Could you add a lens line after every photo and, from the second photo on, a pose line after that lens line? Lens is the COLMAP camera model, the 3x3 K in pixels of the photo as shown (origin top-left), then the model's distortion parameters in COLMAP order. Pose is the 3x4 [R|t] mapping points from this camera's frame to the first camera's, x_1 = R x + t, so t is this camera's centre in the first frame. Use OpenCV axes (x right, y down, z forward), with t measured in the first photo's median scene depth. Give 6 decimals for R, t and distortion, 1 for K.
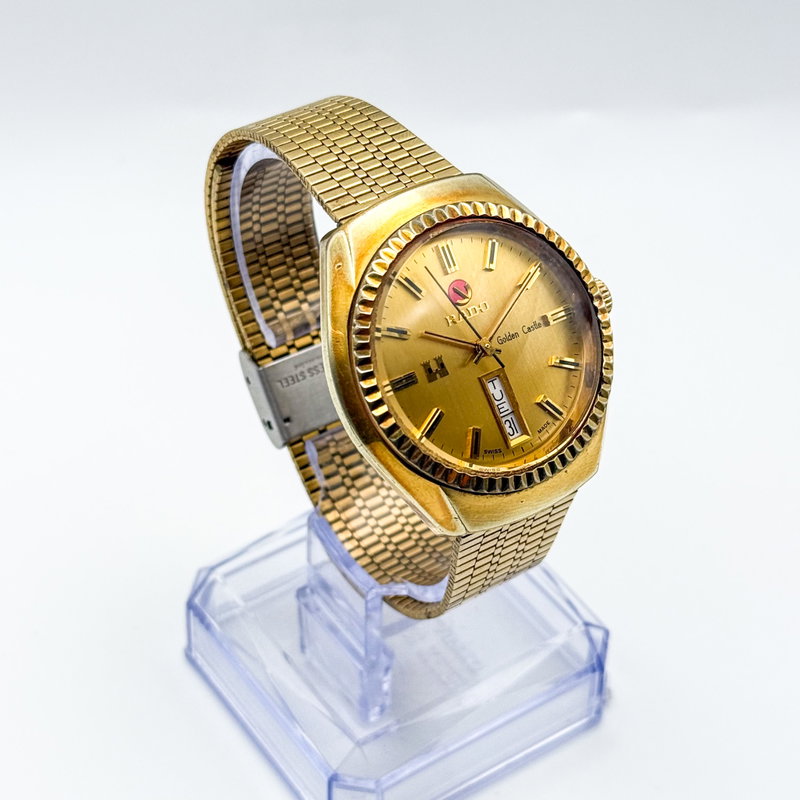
lens RADIAL K [[1968.5, 0, 400.0], [0, 1968.5, 400.0], [0, 0, 1]] dist [-0.036122, -0.037400]
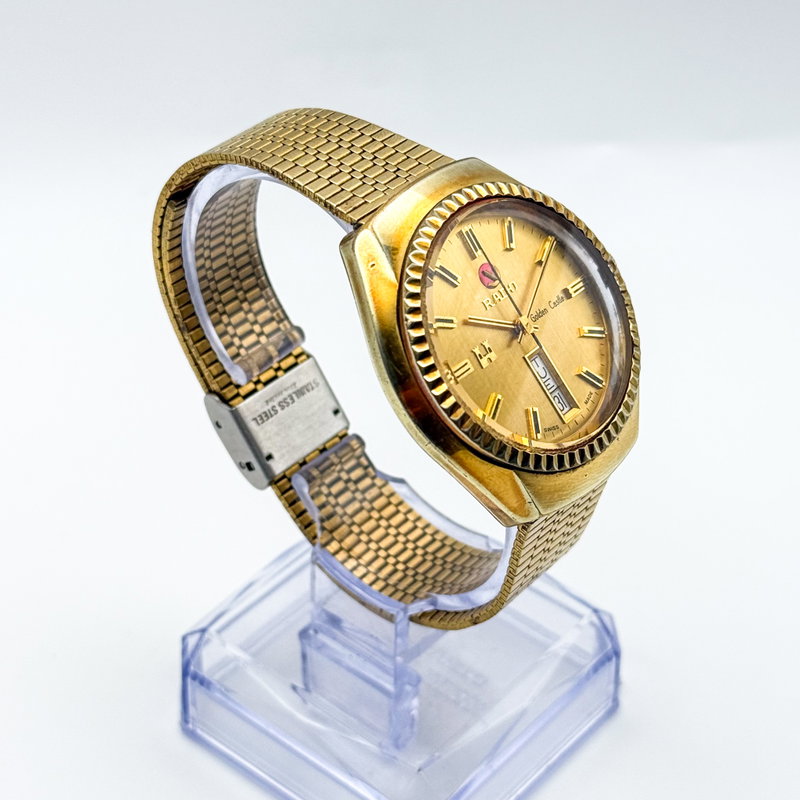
lens RADIAL K [[1949.8, 0, 400.0], [0, 1949.8, 400.0], [0, 0, 1]] dist [0.023040, 0.199108]
pose [[0.963575, -0.165289, 0.210247, -0.197673], [0.176585, 0.983627, -0.036006, 0.029177], [-0.200853, 0.071821, 0.976985, 0.056869]]
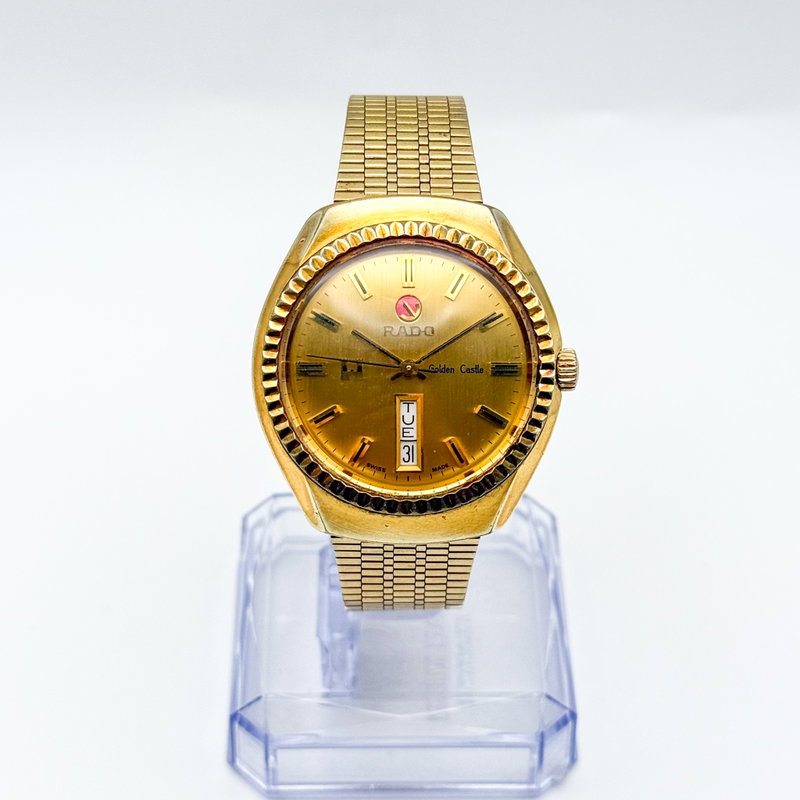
lens RADIAL K [[1968.5, 0, 400.0], [0, 1968.5, 400.0], [0, 0, 1]] dist [-0.036122, -0.037400]
pose [[0.839404, 0.369766, -0.398339, 0.385798], [-0.364963, 0.926562, 0.091027, -0.088155], [0.402744, 0.068970, 0.912711, 0.078593]]
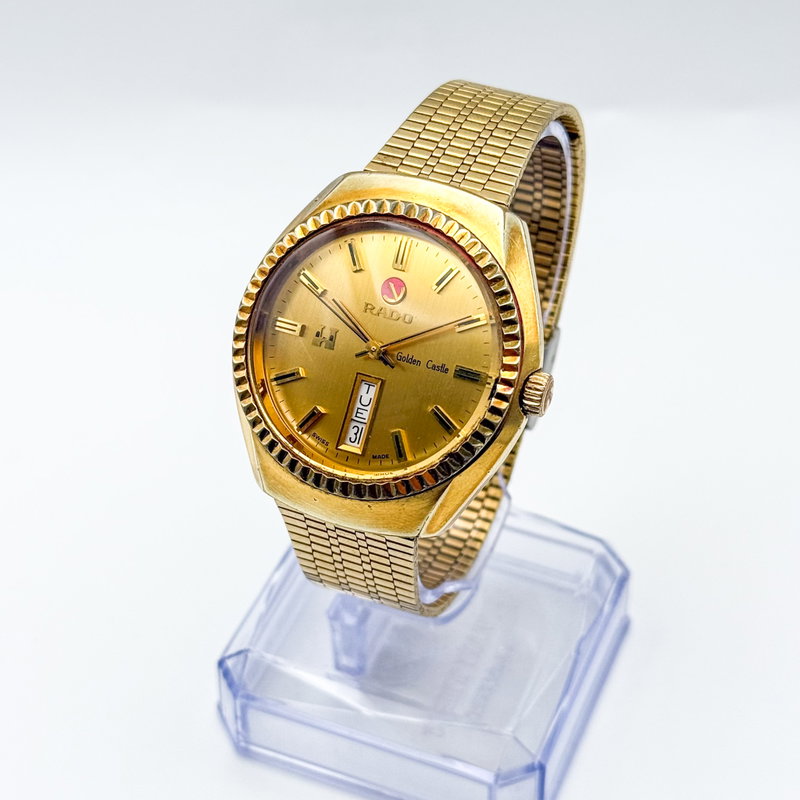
lens RADIAL K [[1968.5, 0, 400.0], [0, 1968.5, 400.0], [0, 0, 1]] dist [-0.036122, -0.037400]
pose [[0.559041, 0.545242, -0.624647, 0.585556], [-0.546474, 0.808880, 0.216977, -0.195789], [0.623569, 0.220054, 0.750158, 0.247532]]
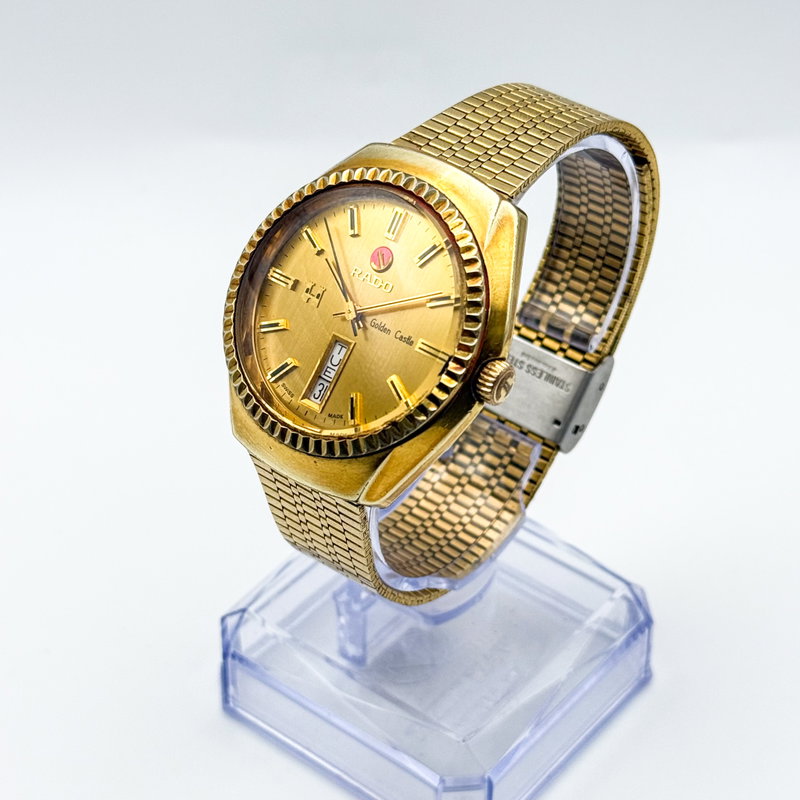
lens RADIAL K [[1968.5, 0, 400.0], [0, 1968.5, 400.0], [0, 0, 1]] dist [-0.036122, -0.037400]
pose [[0.299415, 0.583871, -0.754616, 0.717138], [-0.634997, 0.712247, 0.299136, -0.267340], [0.712130, 0.389613, 0.584014, 0.399244]]
